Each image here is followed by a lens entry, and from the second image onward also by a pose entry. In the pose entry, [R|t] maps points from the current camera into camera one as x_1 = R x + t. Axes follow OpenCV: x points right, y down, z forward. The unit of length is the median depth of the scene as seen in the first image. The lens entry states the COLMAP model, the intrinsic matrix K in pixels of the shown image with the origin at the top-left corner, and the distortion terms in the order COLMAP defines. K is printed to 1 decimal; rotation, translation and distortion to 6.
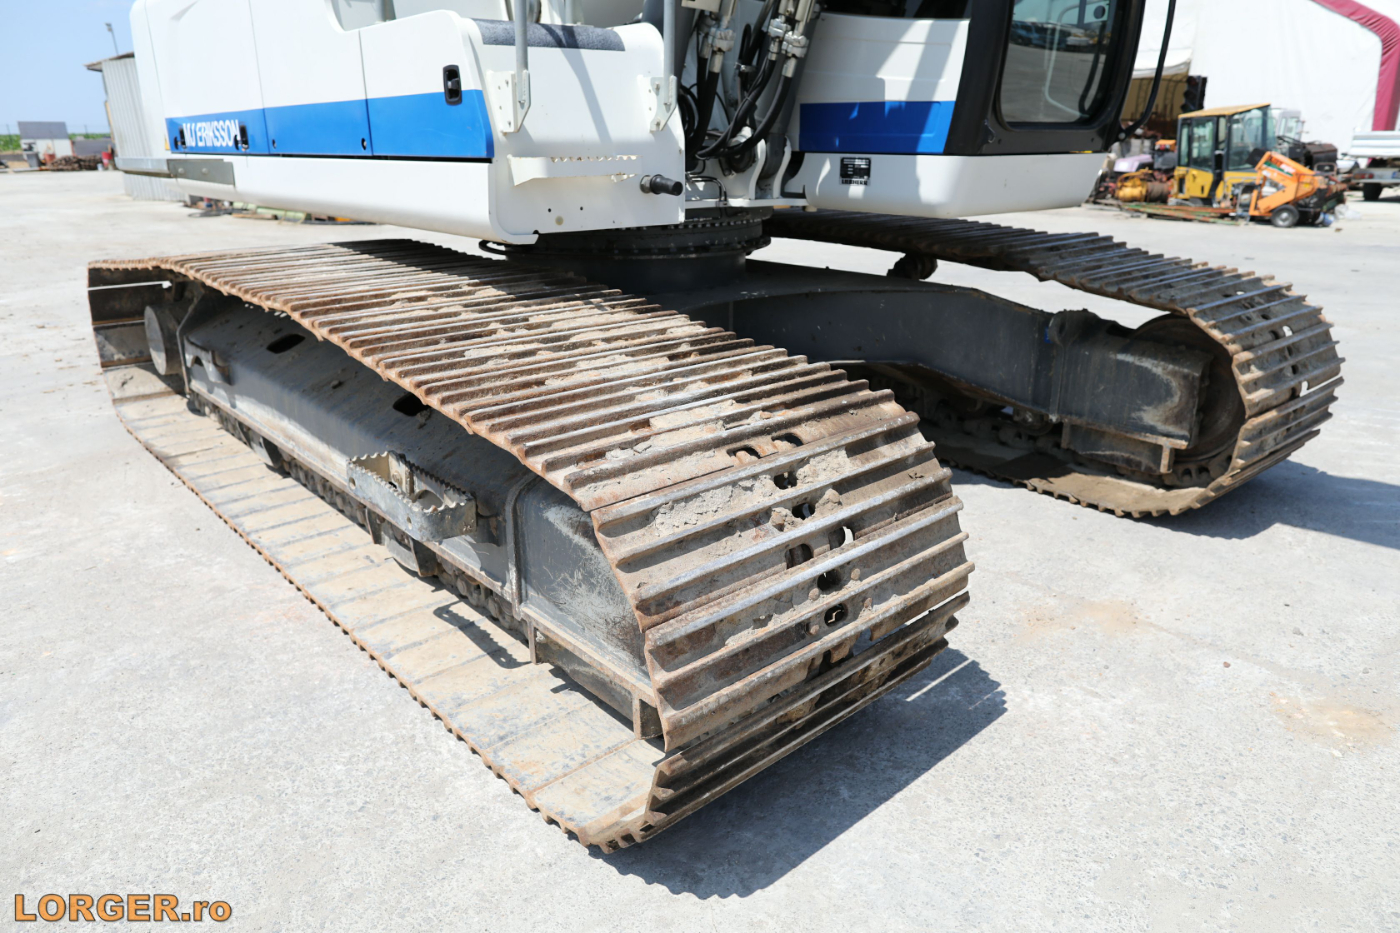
lens RADIAL K [[961.1, 0, 700.1], [0, 961.1, 461.6], [0, 0, 1]] dist [-0.047521, 0.039474]
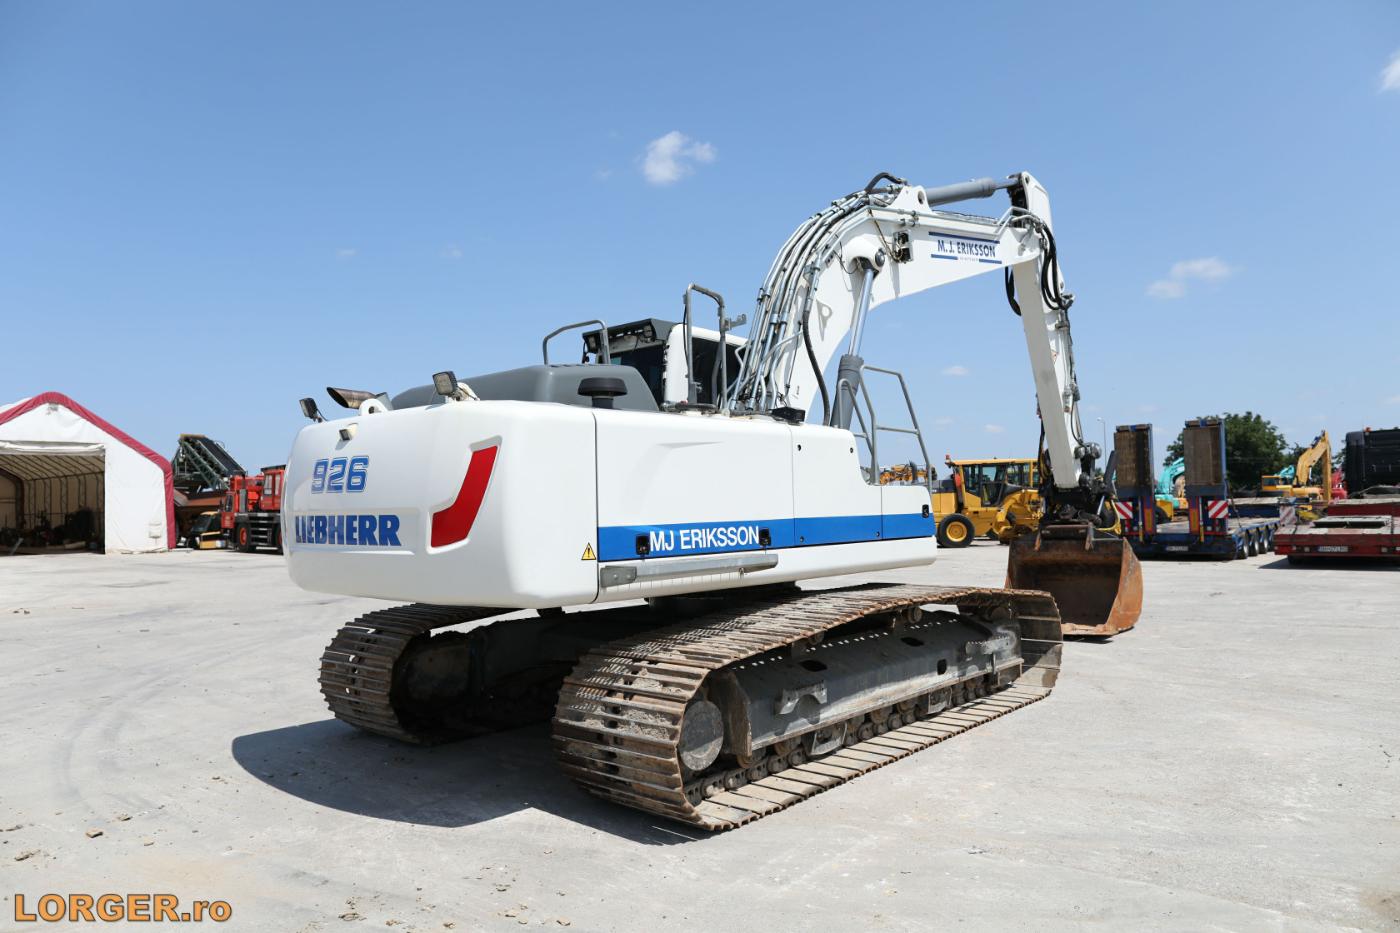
lens RADIAL K [[961.1, 0, 705.8], [0, 961.1, 462.0], [0, 0, 1]] dist [-0.047521, 0.039474]
pose [[-0.128058, 0.052320, 0.990386, -2.326498], [0.339682, 0.940523, -0.005765, -0.573341], [-0.931782, 0.335678, -0.138213, 1.516129]]
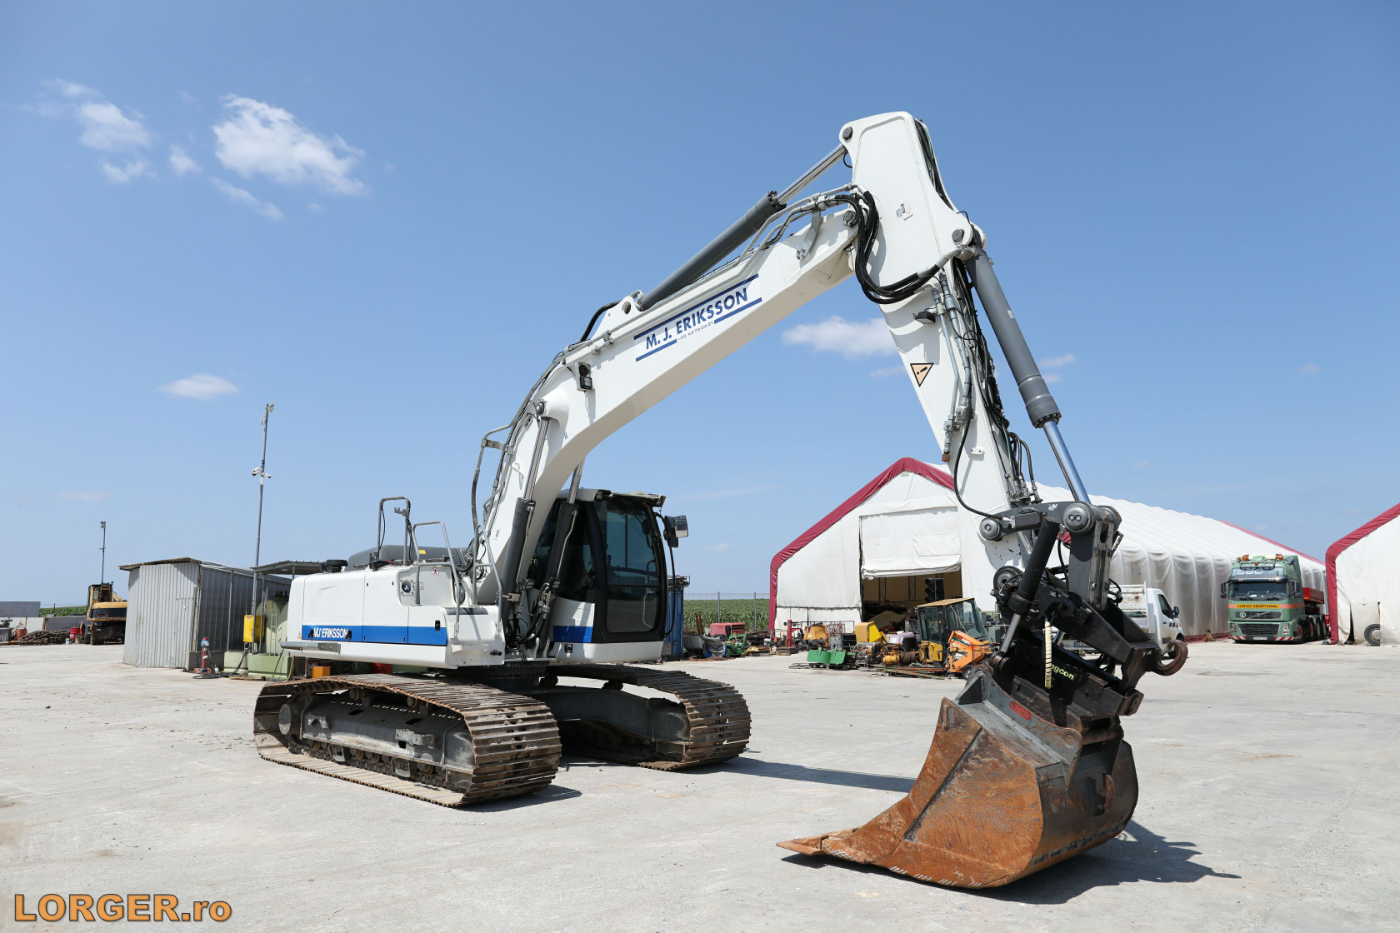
lens RADIAL K [[961.1, 0, 700.0], [0, 961.1, 462.4], [0, 0, 1]] dist [-0.047521, 0.039474]
pose [[0.996945, 0.009954, 0.077465, 0.352999], [0.027199, 0.885511, -0.463822, 0.608079], [-0.073213, 0.464512, 0.882535, -2.028126]]
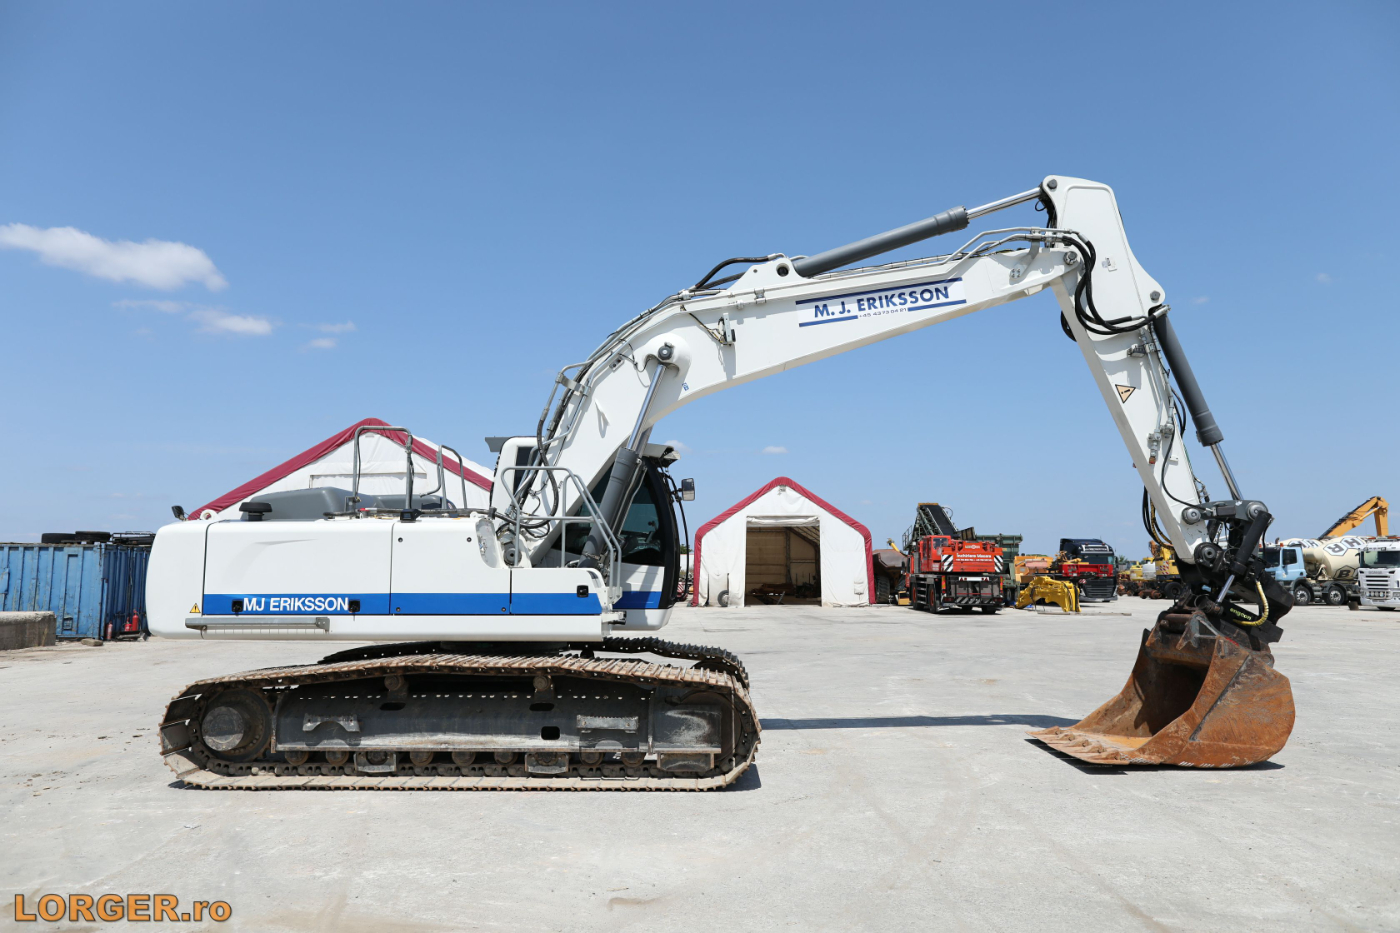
lens RADIAL K [[961.1, 0, 696.0], [0, 961.1, 462.9], [0, 0, 1]] dist [-0.047521, 0.039474]
pose [[0.674853, 0.087805, 0.732710, -1.814590], [0.239427, 0.913132, -0.329947, 0.264796], [-0.698031, 0.398097, 0.595207, -0.993817]]
